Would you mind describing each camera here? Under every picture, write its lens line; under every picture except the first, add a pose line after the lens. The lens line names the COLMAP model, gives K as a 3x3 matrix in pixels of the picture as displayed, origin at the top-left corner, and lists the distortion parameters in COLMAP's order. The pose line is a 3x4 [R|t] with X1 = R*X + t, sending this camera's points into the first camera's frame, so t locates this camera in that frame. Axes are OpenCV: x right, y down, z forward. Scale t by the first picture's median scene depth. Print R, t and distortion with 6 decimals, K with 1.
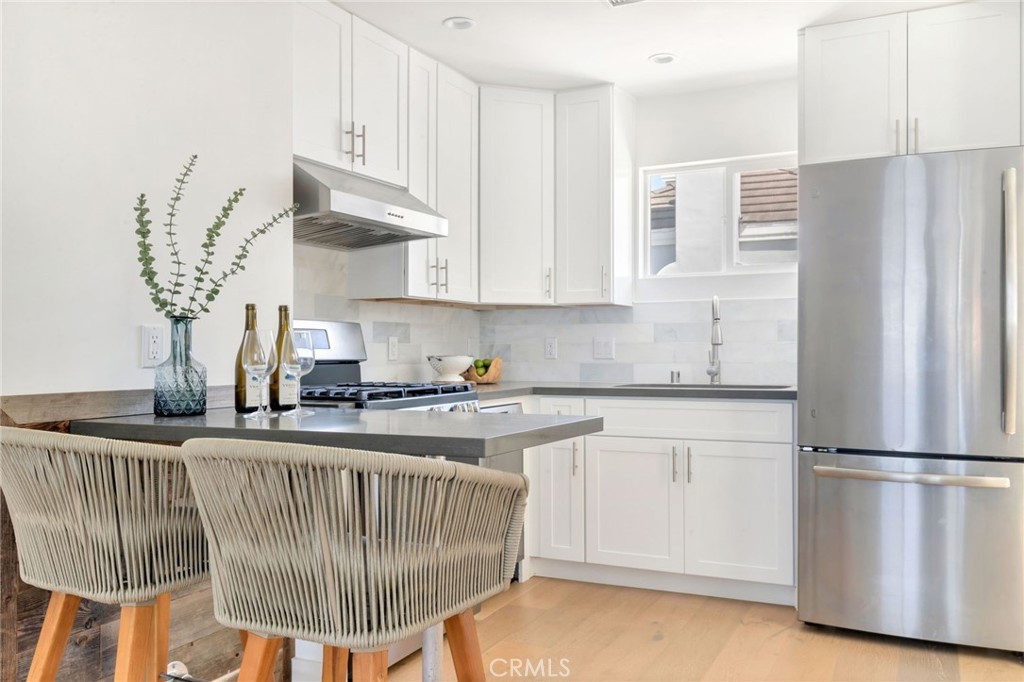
lens RADIAL K [[876.1, 0, 512.4], [0, 876.1, 344.2], [0, 0, 1]] dist [-0.003148, -0.000751]
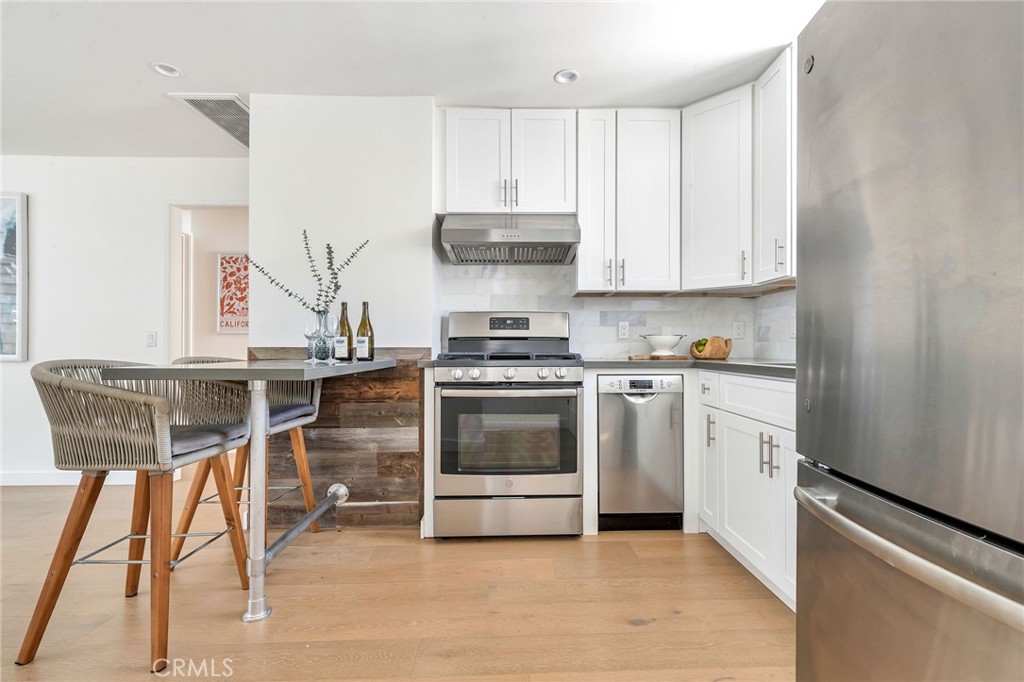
lens RADIAL K [[472.5, 0, 514.8], [0, 472.5, 342.3], [0, 0, 1]] dist [0.002625, -0.000023]
pose [[0.447625, -0.004132, -0.894212, 0.439875], [0.002682, 0.999991, -0.003278, 0.025195], [0.894217, -0.000931, 0.447632, 0.506384]]
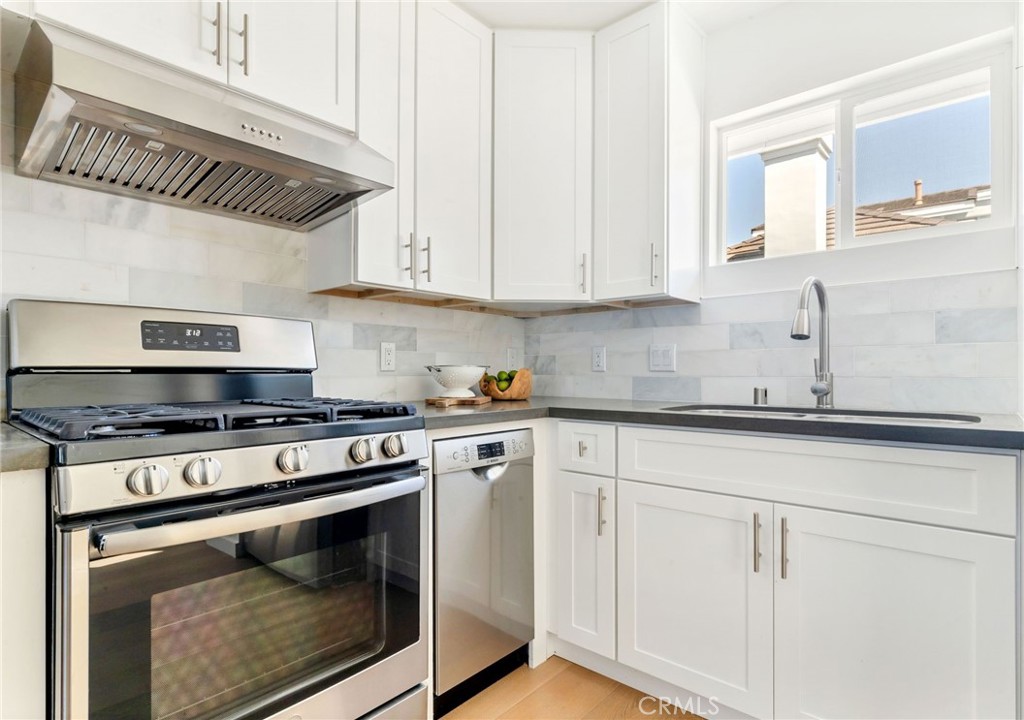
lens RADIAL K [[536.4, 0, 490.5], [0, 536.4, 369.3], [0, 0, 1]] dist [-0.000200, -0.002037]
pose [[0.958612, 0.003269, -0.284697, 0.101152], [-0.002766, 0.999994, 0.002170, 0.015368], [0.284702, -0.001293, 0.958615, 0.527214]]
